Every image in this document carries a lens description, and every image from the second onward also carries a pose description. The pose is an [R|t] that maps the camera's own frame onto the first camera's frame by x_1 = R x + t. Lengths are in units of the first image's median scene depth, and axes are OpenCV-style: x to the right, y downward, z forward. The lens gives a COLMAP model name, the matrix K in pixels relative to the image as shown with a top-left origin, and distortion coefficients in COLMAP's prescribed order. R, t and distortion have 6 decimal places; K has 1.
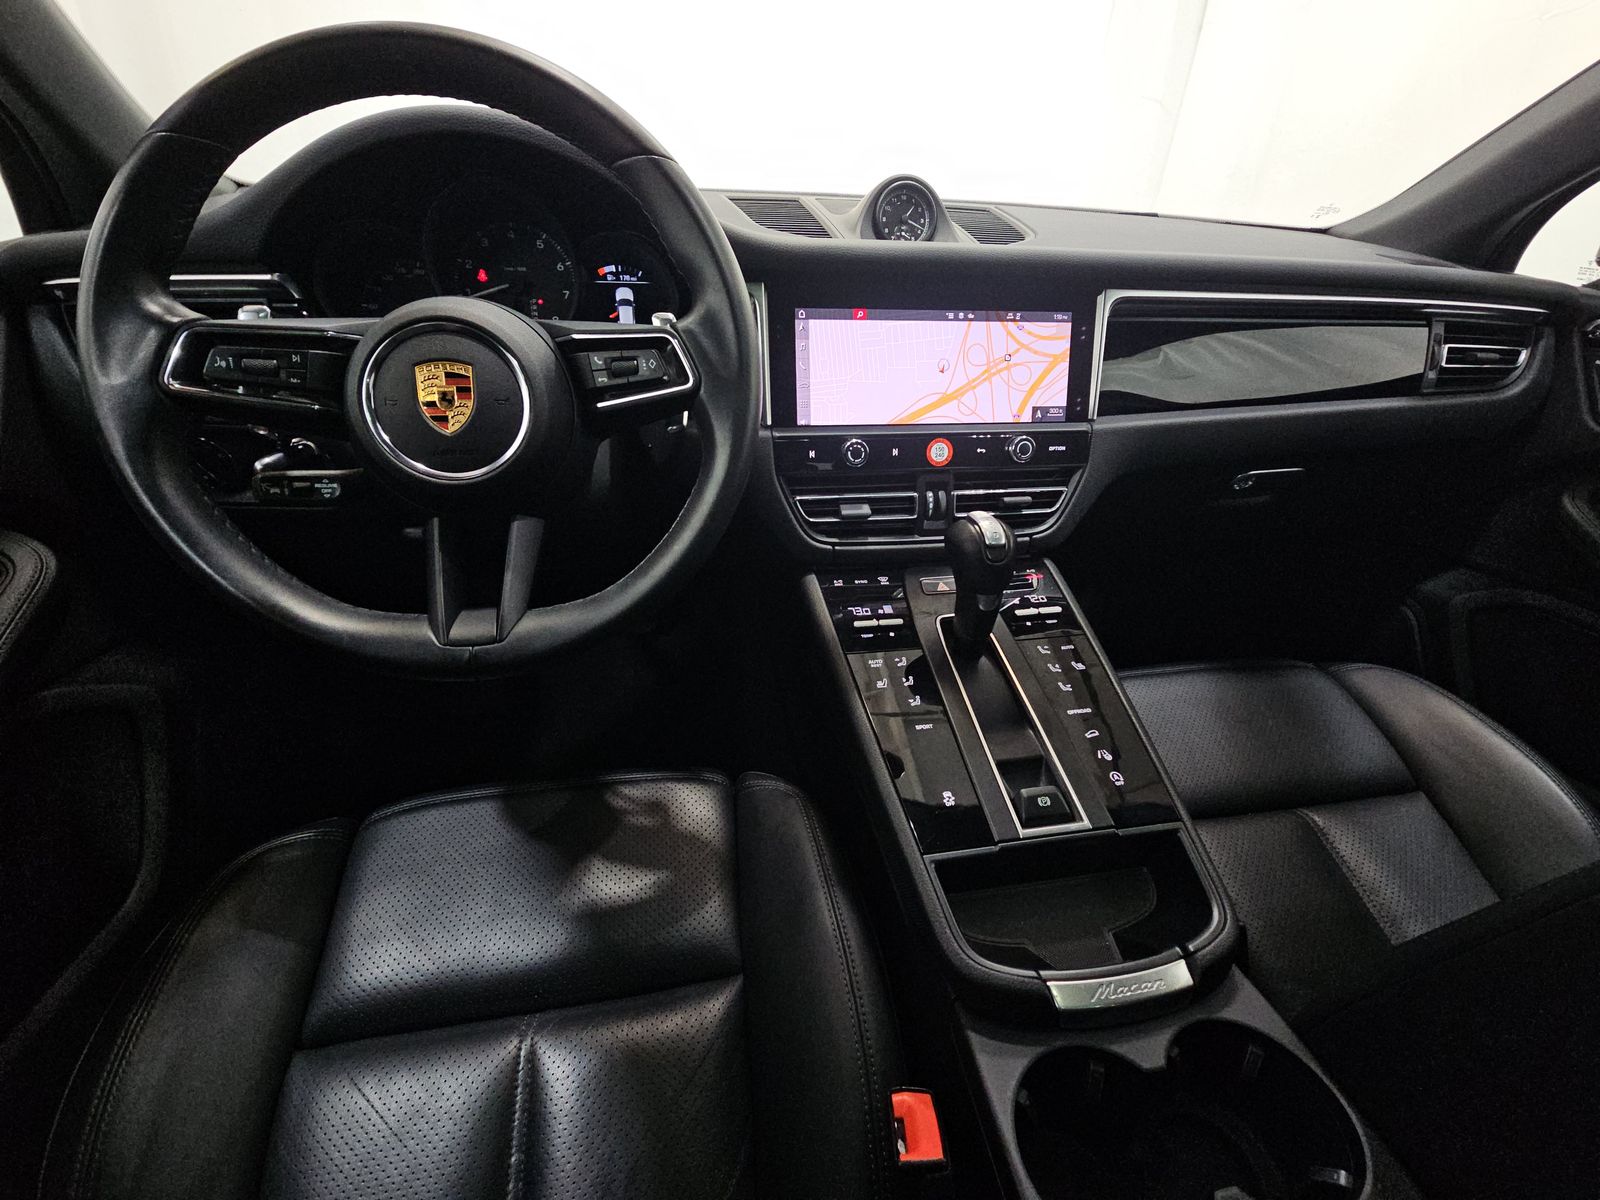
lens RADIAL K [[641.1, 0, 800.0], [0, 641.1, 603.8], [0, 0, 1]] dist [-0.002664, -0.001749]
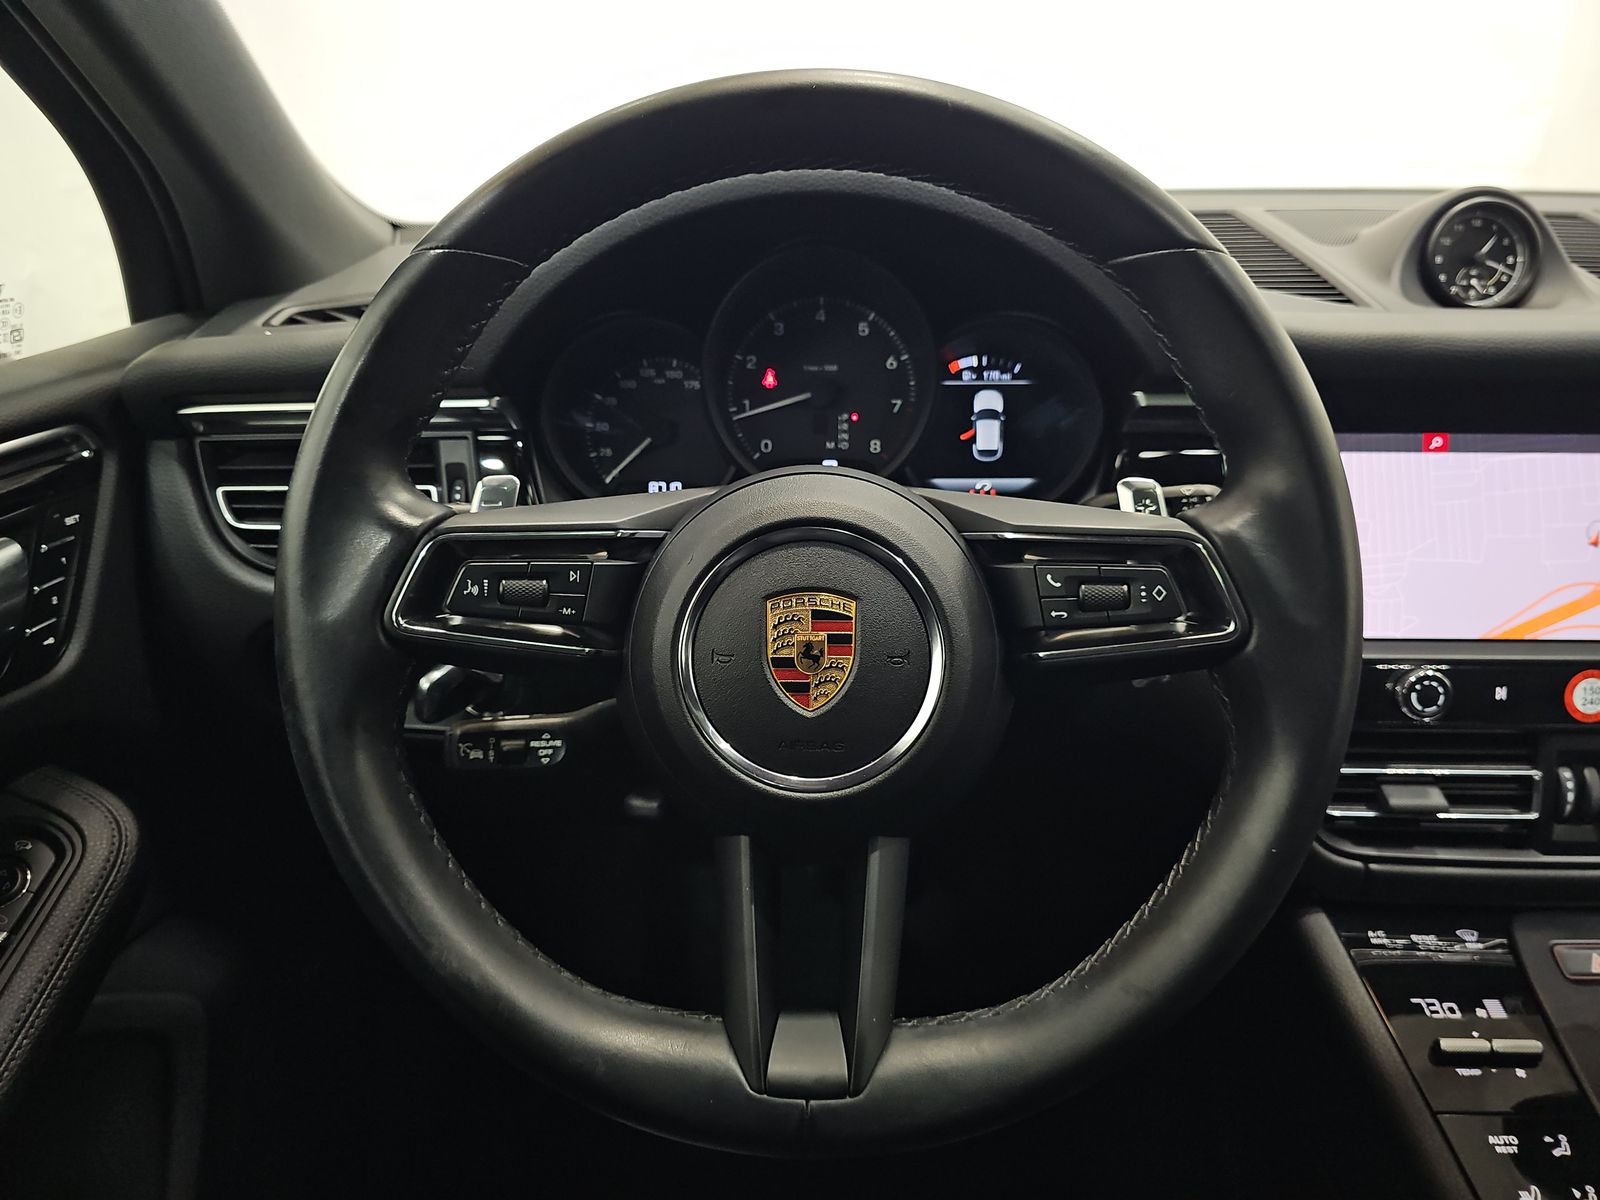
lens RADIAL K [[1069.9, 0, 804.8], [0, 1069.9, 595.6], [0, 0, 1]] dist [0.013251, -0.023019]
pose [[0.978172, 0.039651, -0.203979, -0.245586], [-0.071233, 0.986131, -0.149907, -0.154059], [0.195206, 0.161165, 0.967430, 0.038270]]
